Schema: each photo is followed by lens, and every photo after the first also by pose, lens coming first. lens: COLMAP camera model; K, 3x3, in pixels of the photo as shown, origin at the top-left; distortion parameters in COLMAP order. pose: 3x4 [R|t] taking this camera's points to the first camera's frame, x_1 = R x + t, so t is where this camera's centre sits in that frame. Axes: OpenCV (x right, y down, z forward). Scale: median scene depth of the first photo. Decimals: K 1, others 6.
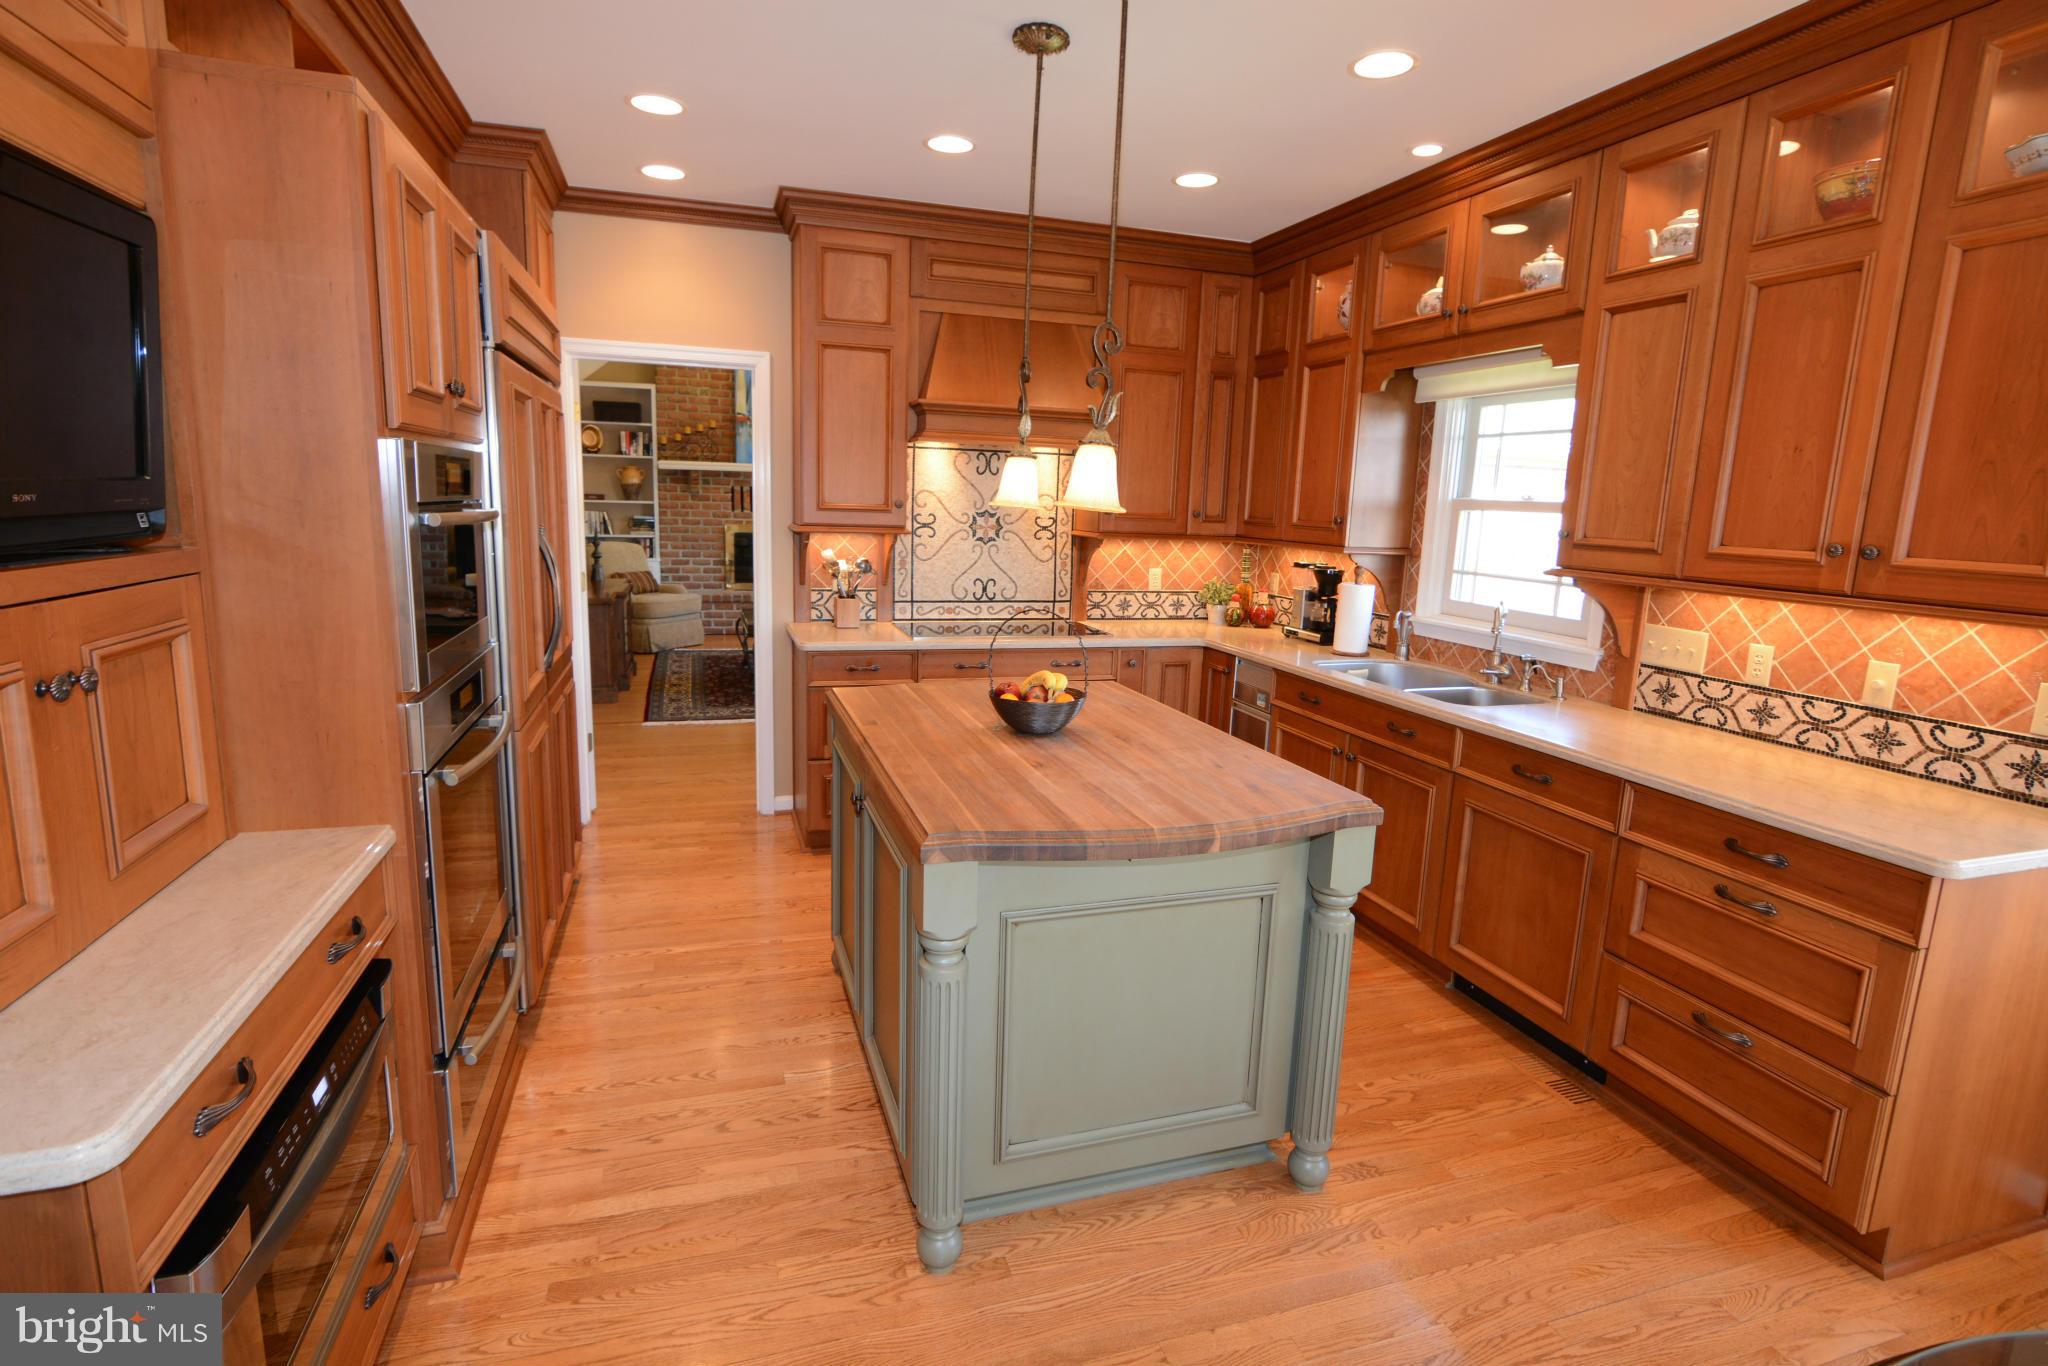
lens RADIAL K [[1001.8, 0, 1029.4], [0, 1001.8, 680.1], [0, 0, 1]] dist [-0.018865, 0.000535]
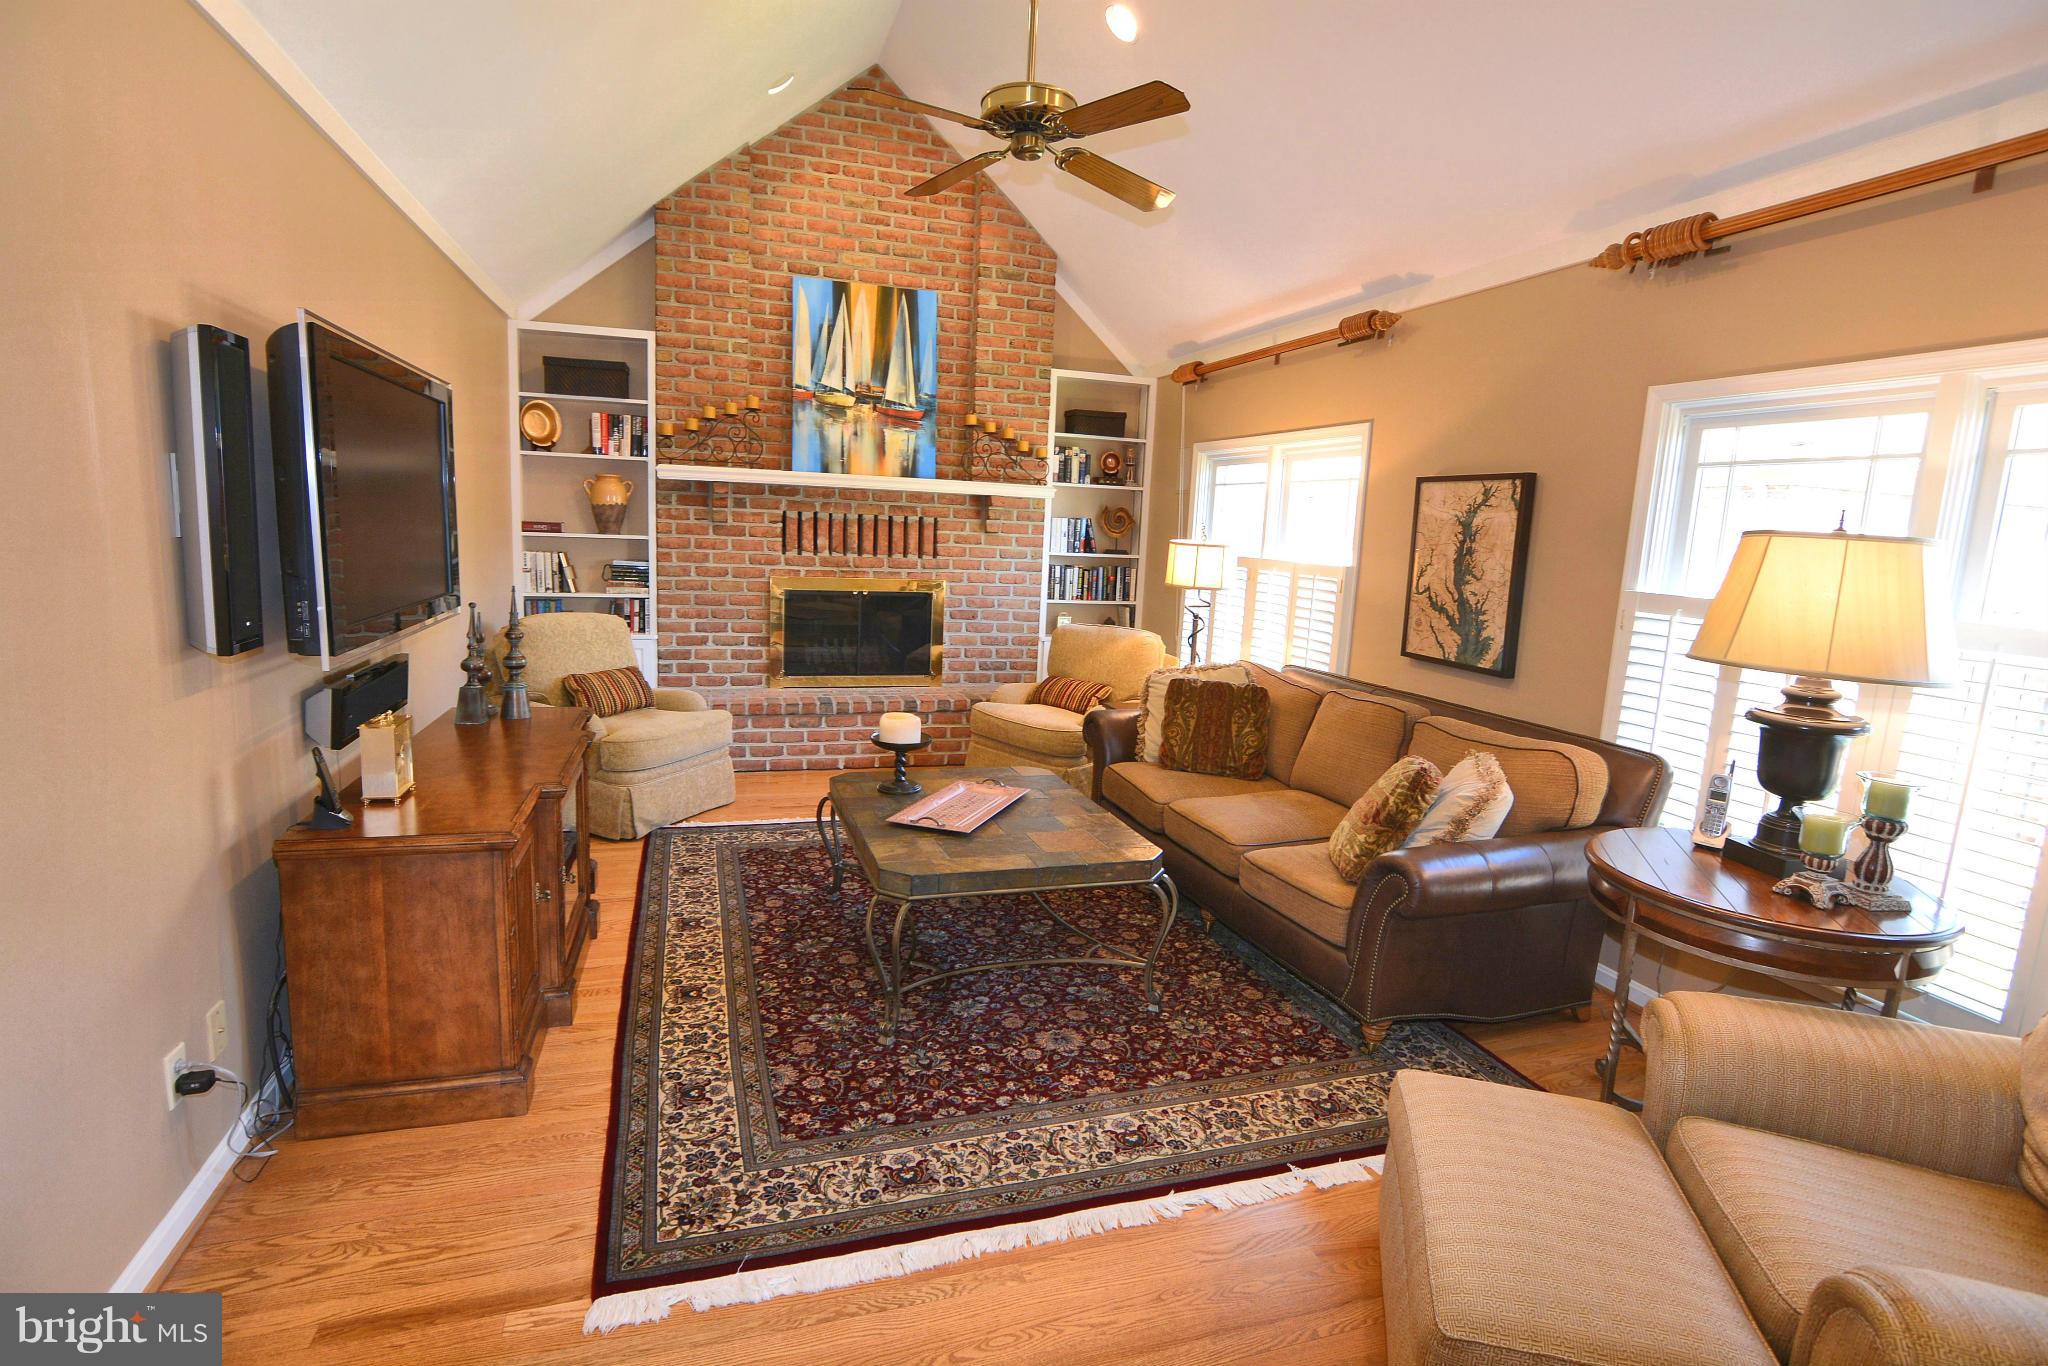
lens RADIAL K [[1001.8, 0, 1029.4], [0, 1001.8, 680.1], [0, 0, 1]] dist [-0.018865, 0.000535]
pose [[0.999937, 0.010869, 0.002730, -0.332886], [-0.010797, 0.999627, -0.025103, -0.177310], [-0.003002, 0.025072, 0.999681, 0.902783]]
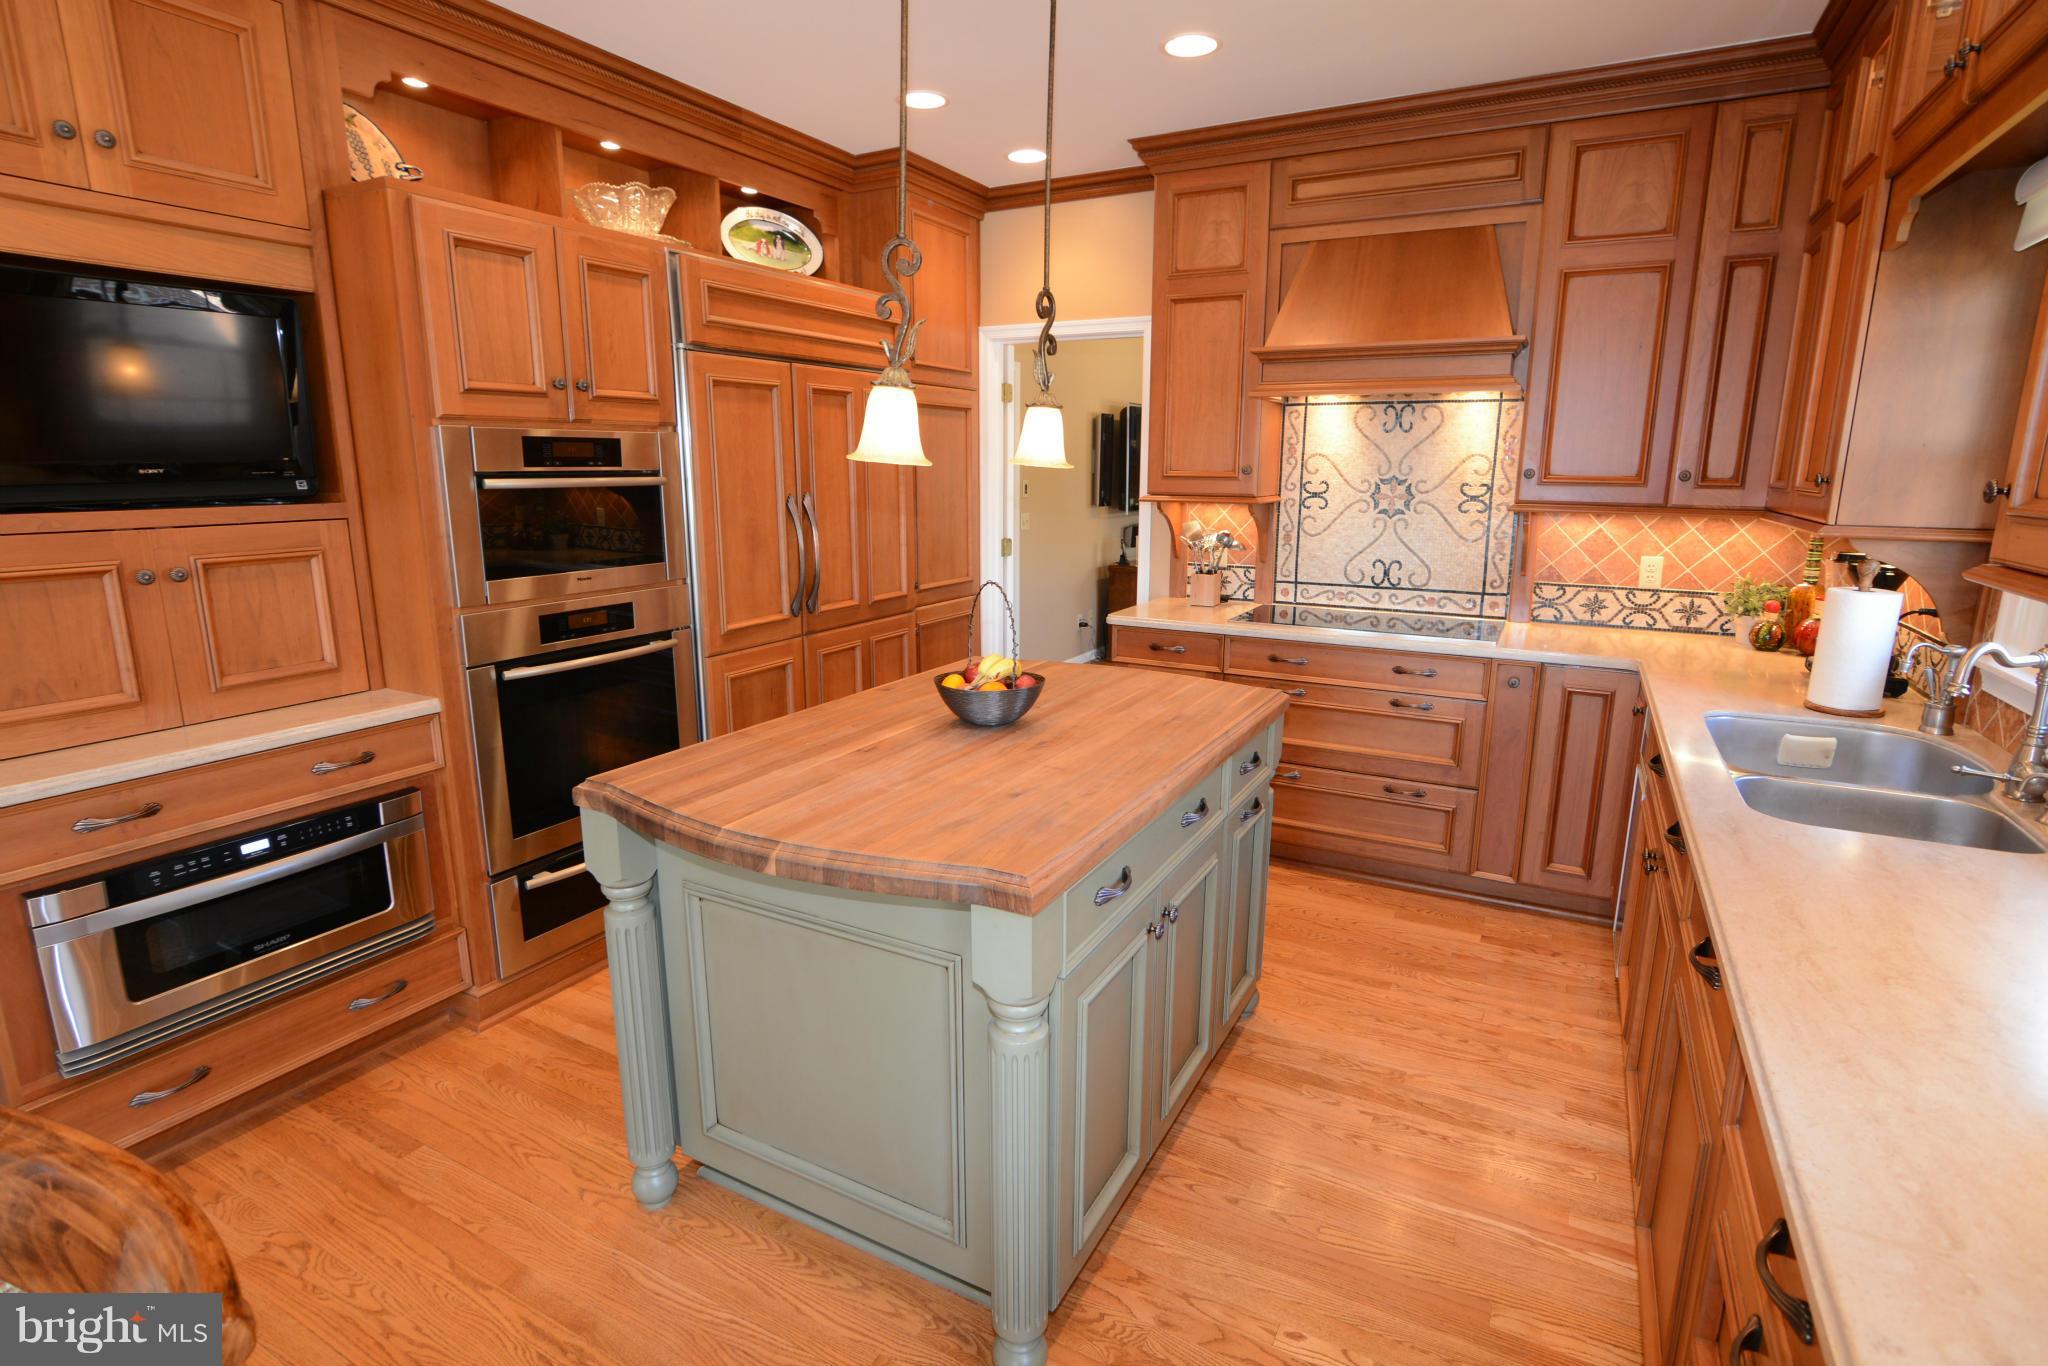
lens RADIAL K [[1001.8, 0, 1029.4], [0, 1001.8, 680.1], [0, 0, 1]] dist [-0.018865, 0.000535]
pose [[0.689049, 0.124298, -0.713976, 0.345516], [-0.111061, 0.991656, 0.065455, -0.024505], [0.716154, 0.034193, 0.697104, 0.220462]]
